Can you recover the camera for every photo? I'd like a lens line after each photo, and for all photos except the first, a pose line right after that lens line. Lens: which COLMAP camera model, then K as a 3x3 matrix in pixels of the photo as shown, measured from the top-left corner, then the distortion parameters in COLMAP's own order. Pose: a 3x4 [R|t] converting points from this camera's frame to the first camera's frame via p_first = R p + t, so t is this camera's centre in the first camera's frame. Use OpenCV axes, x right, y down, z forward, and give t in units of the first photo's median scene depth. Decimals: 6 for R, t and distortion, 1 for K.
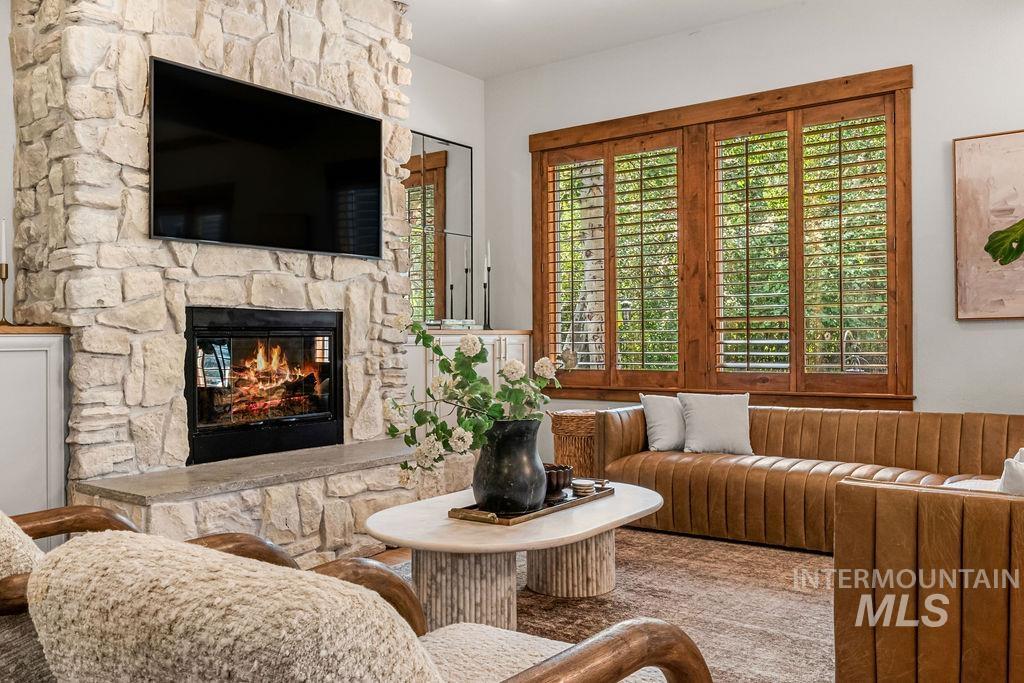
lens RADIAL K [[843.6, 0, 512.0], [0, 843.6, 341.5], [0, 0, 1]] dist [0.009751, 0.004345]
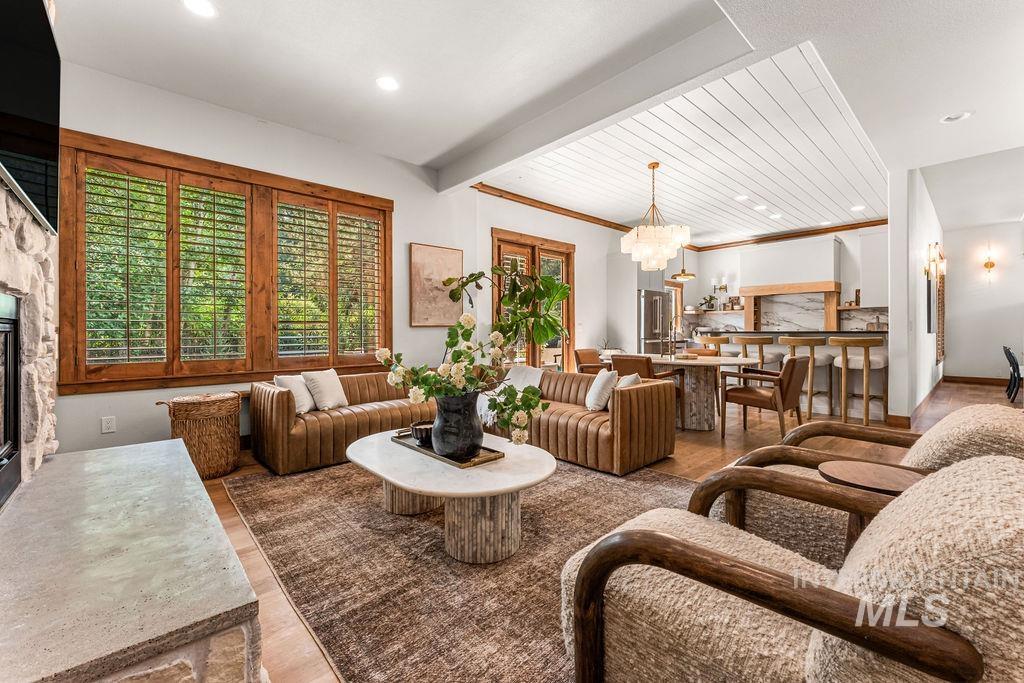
lens RADIAL K [[412.2, 0, 512.0], [0, 412.2, 341.5], [0, 0, 1]] dist [-0.001179, -0.000404]
pose [[0.210788, -0.016593, 0.977391, -0.440502], [0.006217, 0.999858, 0.015634, -0.001298], [-0.977512, 0.002781, 0.210861, 0.510677]]
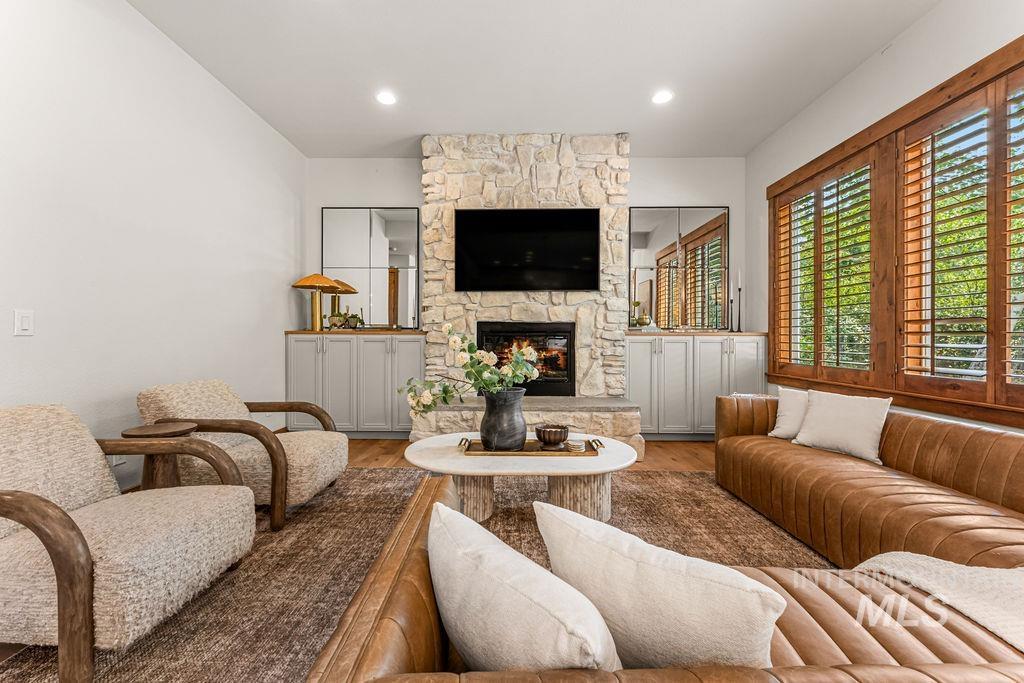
lens RADIAL K [[412.2, 0, 512.0], [0, 412.2, 341.5], [0, 0, 1]] dist [-0.001179, -0.000404]
pose [[0.588101, 0.019000, -0.808564, 0.420086], [-0.009527, 0.999817, 0.016565, -0.007968], [0.808731, -0.002039, 0.588175, 0.376838]]
